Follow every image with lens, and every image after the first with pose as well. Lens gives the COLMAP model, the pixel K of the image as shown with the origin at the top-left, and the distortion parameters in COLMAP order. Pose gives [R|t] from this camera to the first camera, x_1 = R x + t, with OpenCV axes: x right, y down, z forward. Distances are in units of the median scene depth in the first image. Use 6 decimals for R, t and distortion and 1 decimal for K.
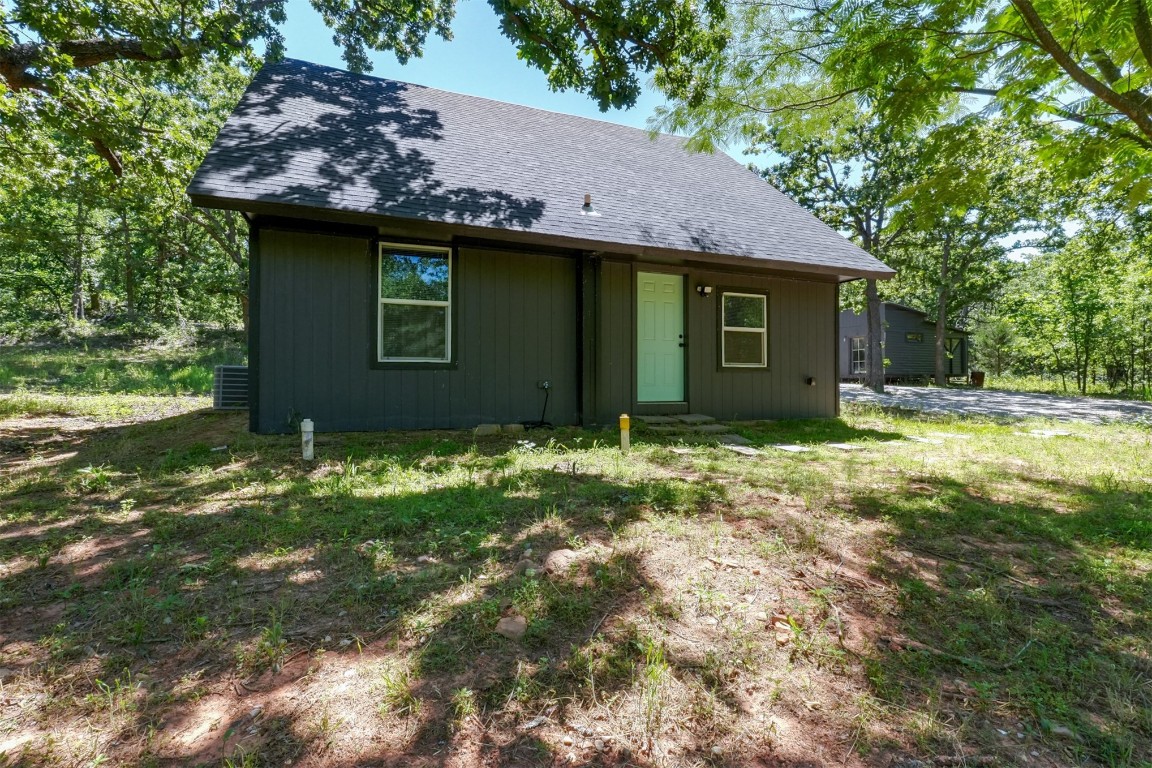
lens RADIAL K [[524.8, 0, 577.6], [0, 524.8, 381.4], [0, 0, 1]] dist [-0.002719, -0.000297]
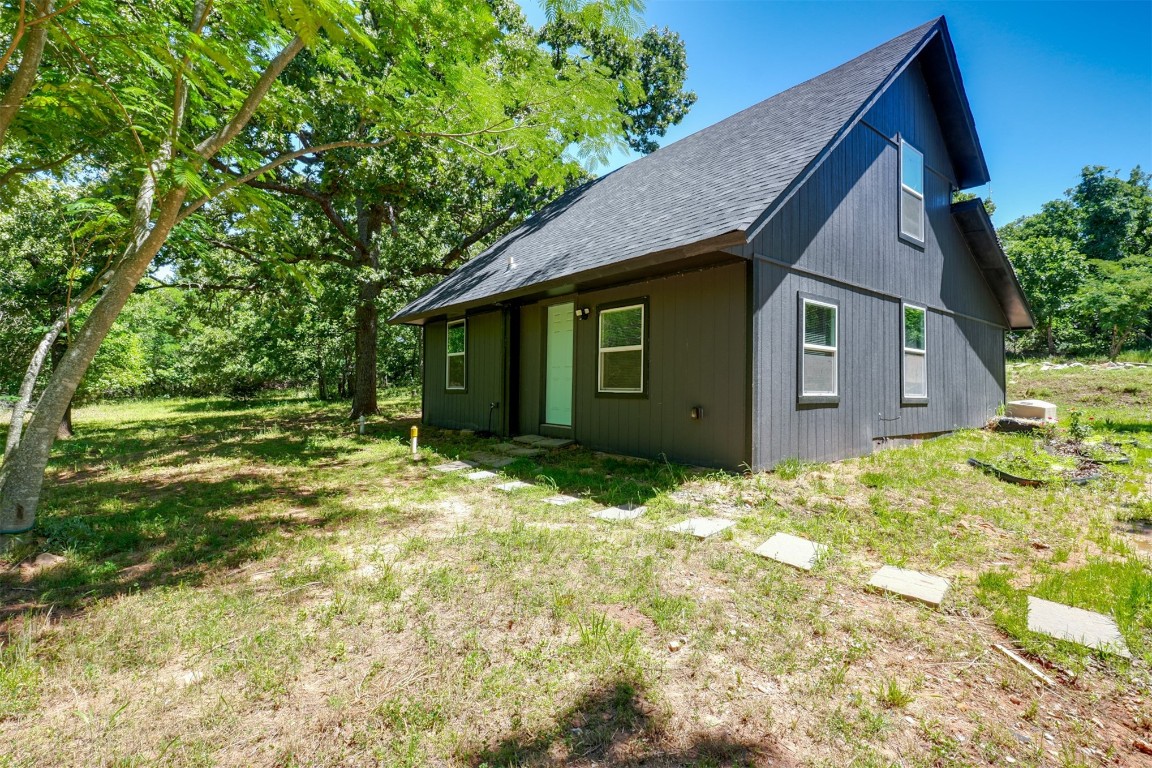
lens RADIAL K [[524.8, 0, 577.6], [0, 524.8, 381.4], [0, 0, 1]] dist [-0.002719, -0.000297]
pose [[0.355712, -0.033923, -0.933980, 1.117542], [-0.008281, 0.999187, -0.039445, -0.014124], [0.934559, 0.021765, 0.355142, 0.670160]]
